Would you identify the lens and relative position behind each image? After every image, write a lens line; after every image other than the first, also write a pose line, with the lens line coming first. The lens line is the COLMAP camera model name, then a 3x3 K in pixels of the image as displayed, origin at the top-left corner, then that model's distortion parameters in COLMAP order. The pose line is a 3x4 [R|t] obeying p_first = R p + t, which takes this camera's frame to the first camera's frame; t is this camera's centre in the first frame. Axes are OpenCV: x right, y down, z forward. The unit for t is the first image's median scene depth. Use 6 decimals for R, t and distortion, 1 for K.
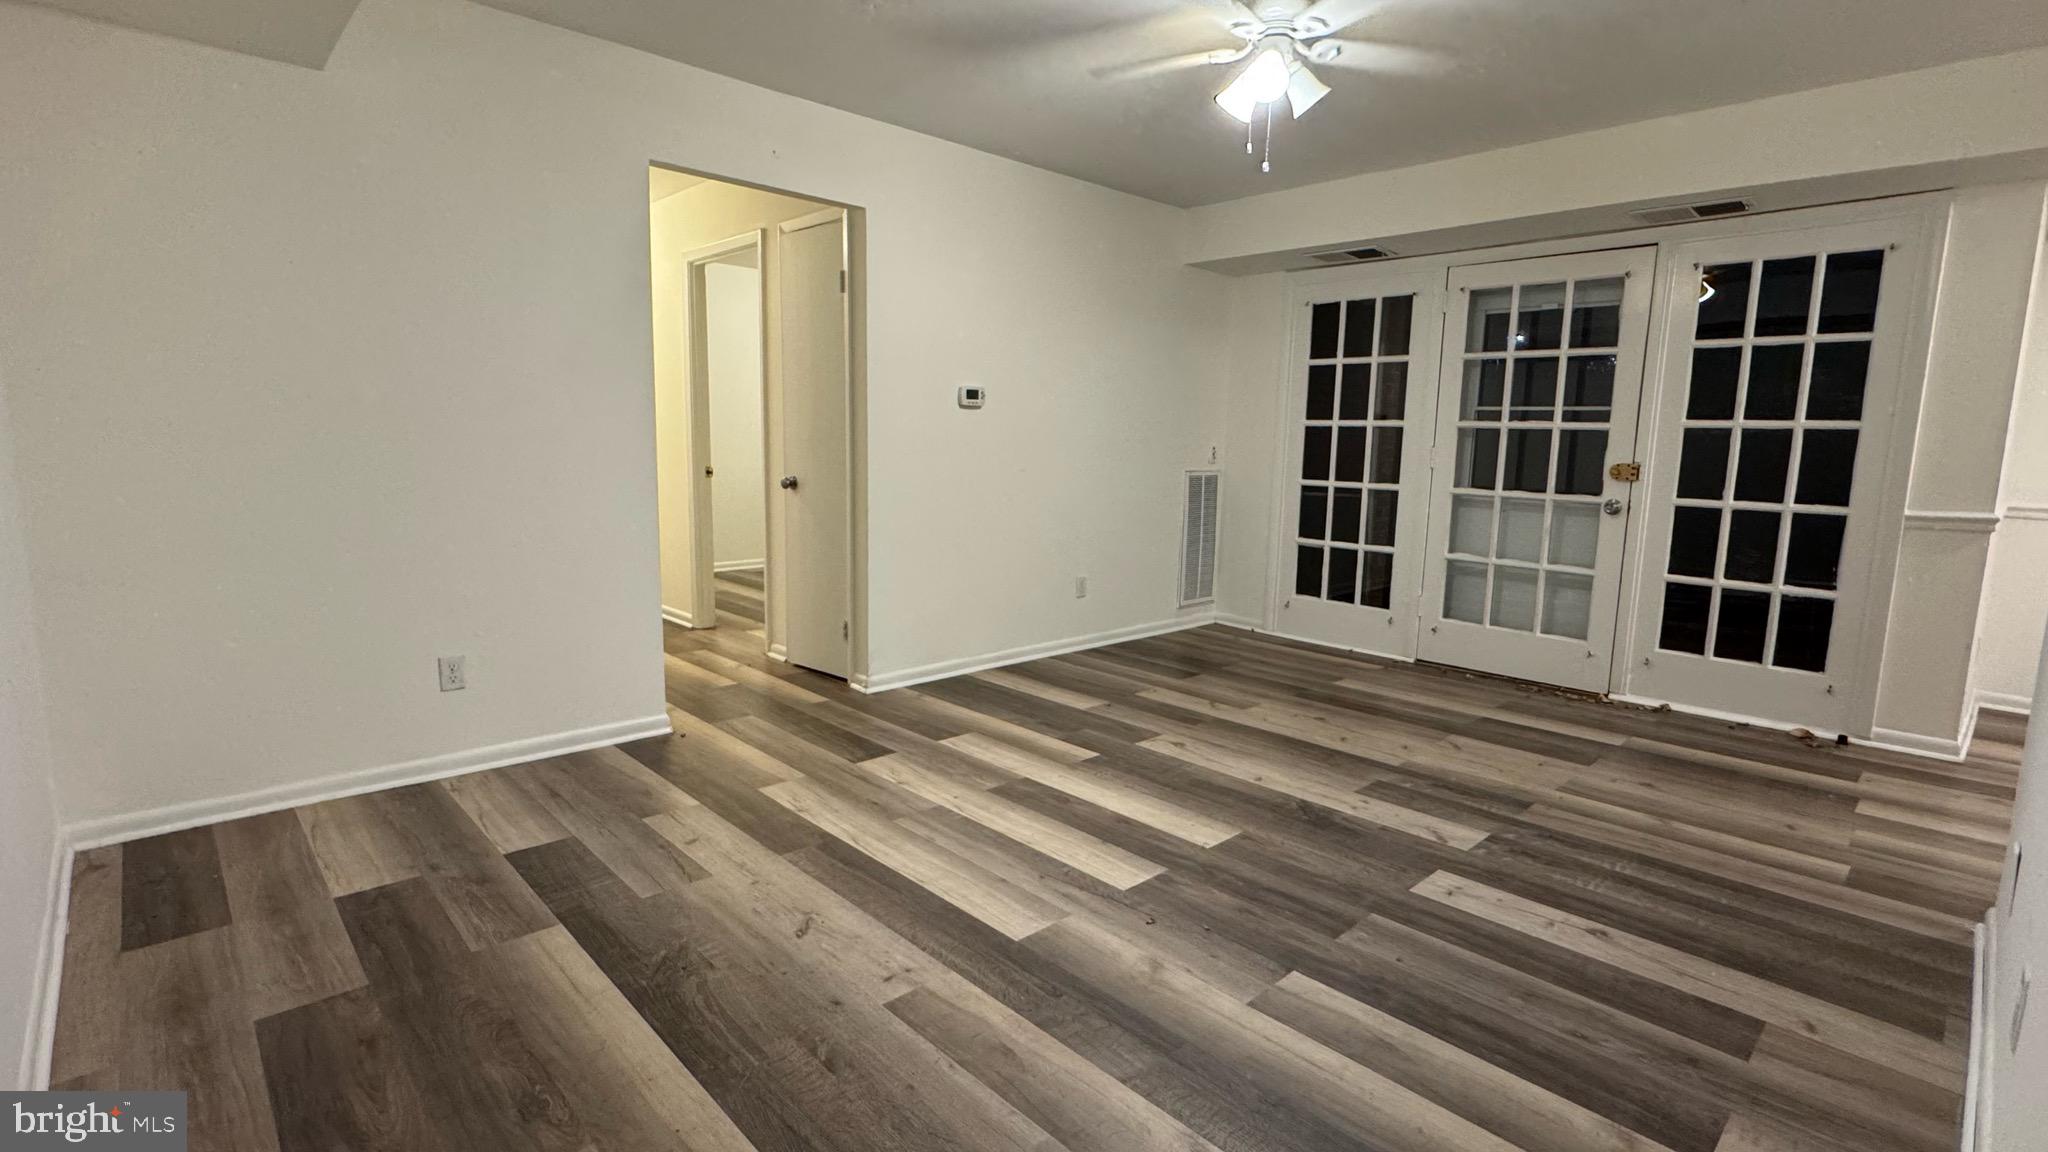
lens RADIAL K [[954.3, 0, 1007.5], [0, 954.3, 569.8], [0, 0, 1]] dist [0.001751, -0.000464]
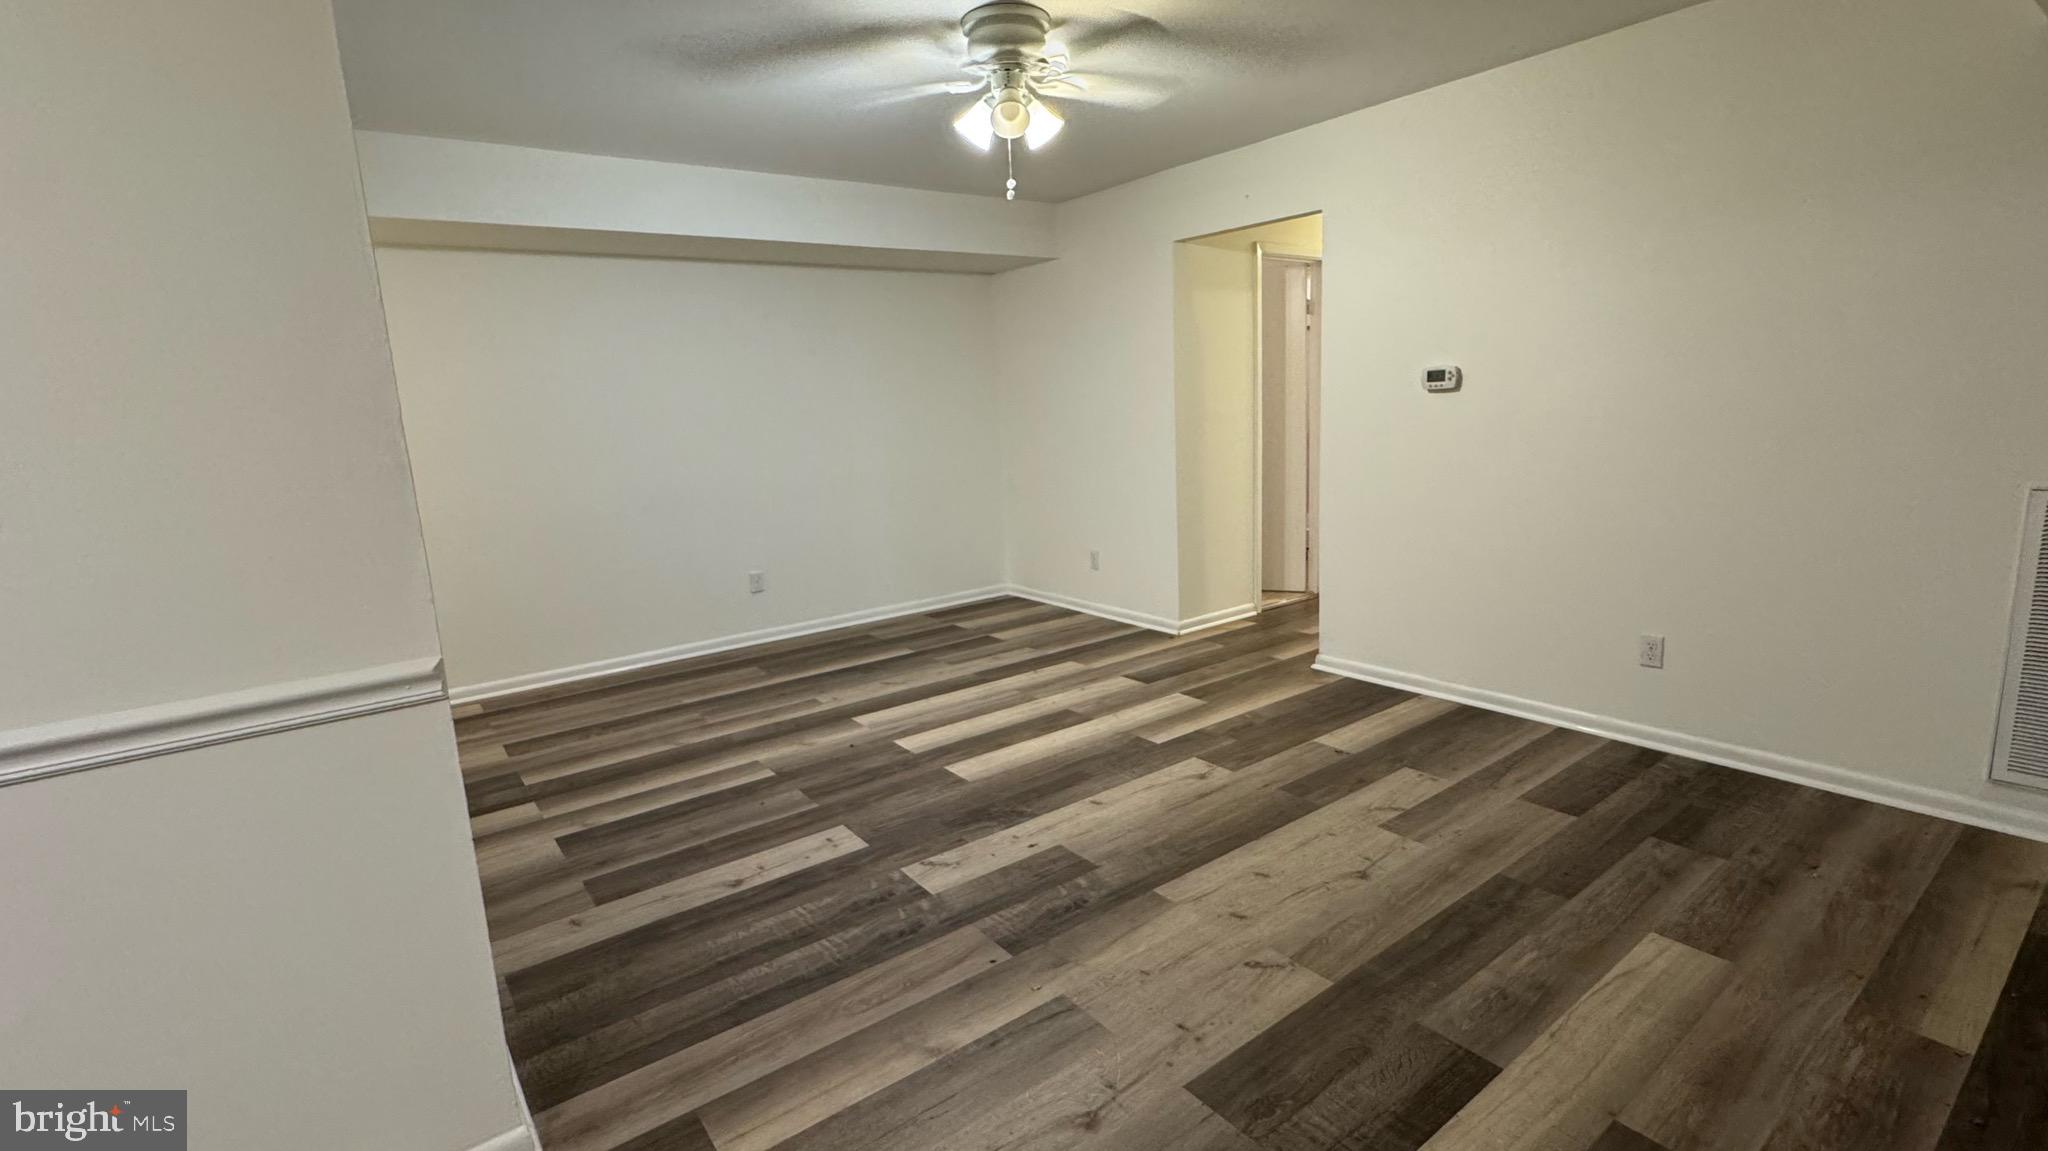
lens RADIAL K [[885.2, 0, 1007.4], [0, 885.2, 577.4], [0, 0, 1]] dist [-0.001998, -0.000595]
pose [[-0.109121, 0.176379, -0.978255, 1.277815], [-0.092447, 0.978066, 0.186657, -0.187235], [0.989720, 0.110805, -0.090422, 1.114864]]
